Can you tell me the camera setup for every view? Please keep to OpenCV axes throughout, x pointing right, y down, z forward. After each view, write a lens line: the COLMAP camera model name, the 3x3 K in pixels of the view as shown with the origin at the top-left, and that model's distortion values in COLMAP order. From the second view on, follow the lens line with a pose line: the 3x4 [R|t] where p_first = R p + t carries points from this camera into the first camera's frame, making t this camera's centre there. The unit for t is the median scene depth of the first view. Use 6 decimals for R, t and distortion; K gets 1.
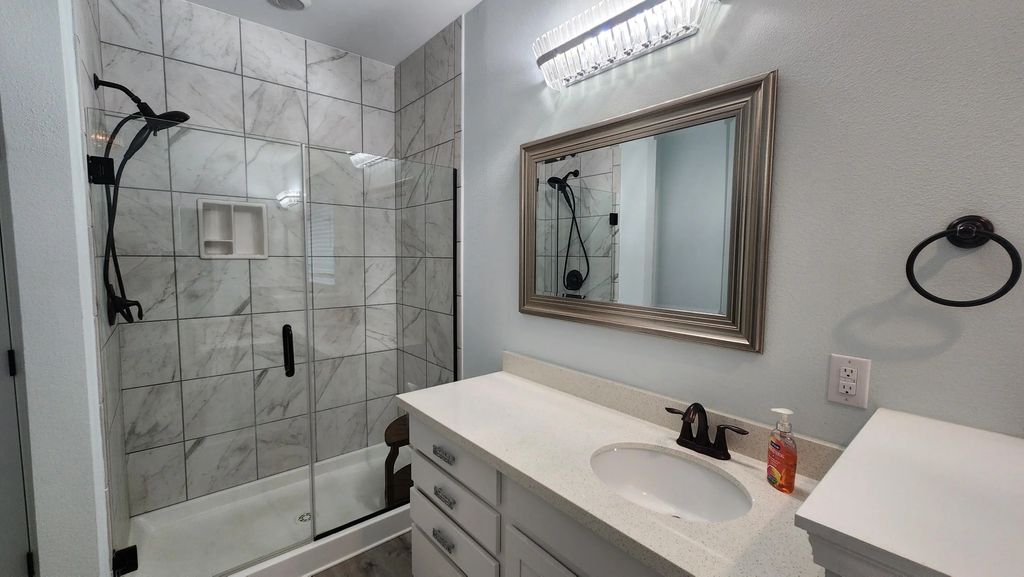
lens RADIAL K [[418.4, 0, 511.1], [0, 418.4, 288.1], [0, 0, 1]] dist [0.002308, 0.000314]
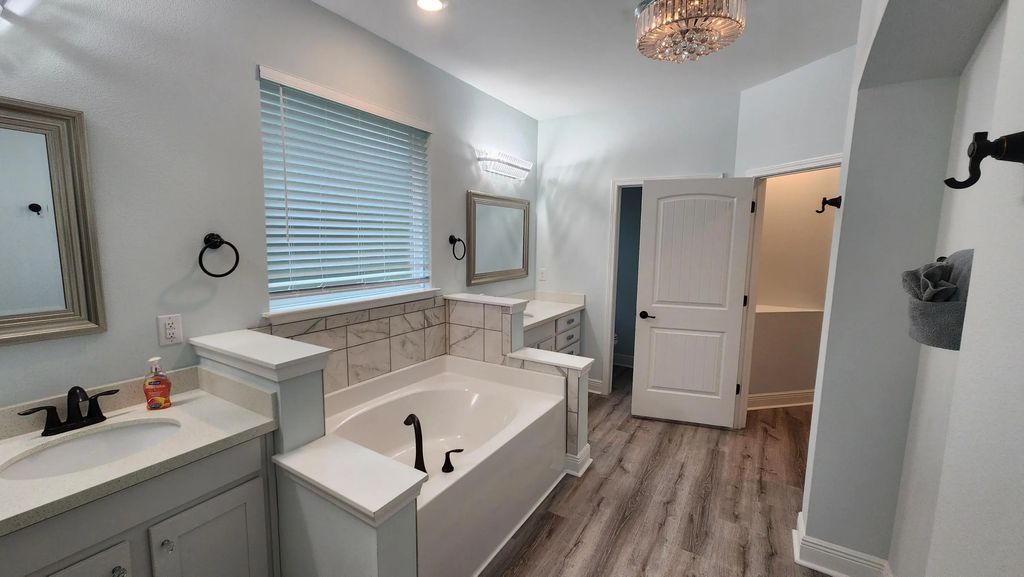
lens RADIAL K [[418.4, 0, 506.9], [0, 418.4, 288.4], [0, 0, 1]] dist [0.002308, 0.000314]
pose [[-0.314802, -0.136246, 0.939328, -0.512214], [0.055596, 0.985298, 0.161546, -0.059213], [-0.947528, 0.103078, -0.302599, 0.100218]]
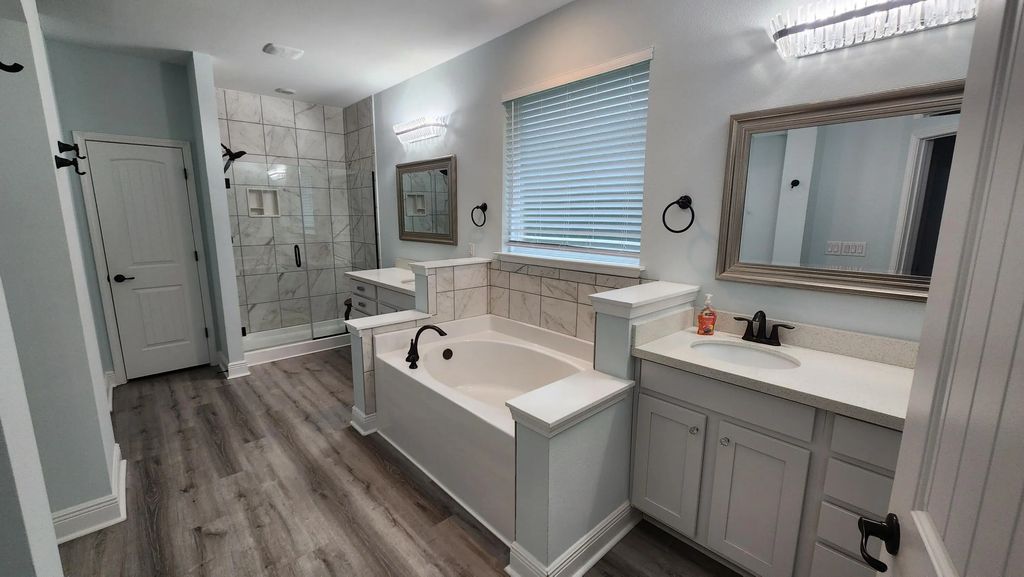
lens RADIAL K [[418.4, 0, 508.9], [0, 418.4, 290.1], [0, 0, 1]] dist [0.002308, 0.000314]
pose [[0.999262, -0.013130, 0.036107, 0.440468], [0.009542, 0.995160, 0.097800, 0.094767], [-0.037217, -0.097383, 0.994551, -1.090120]]
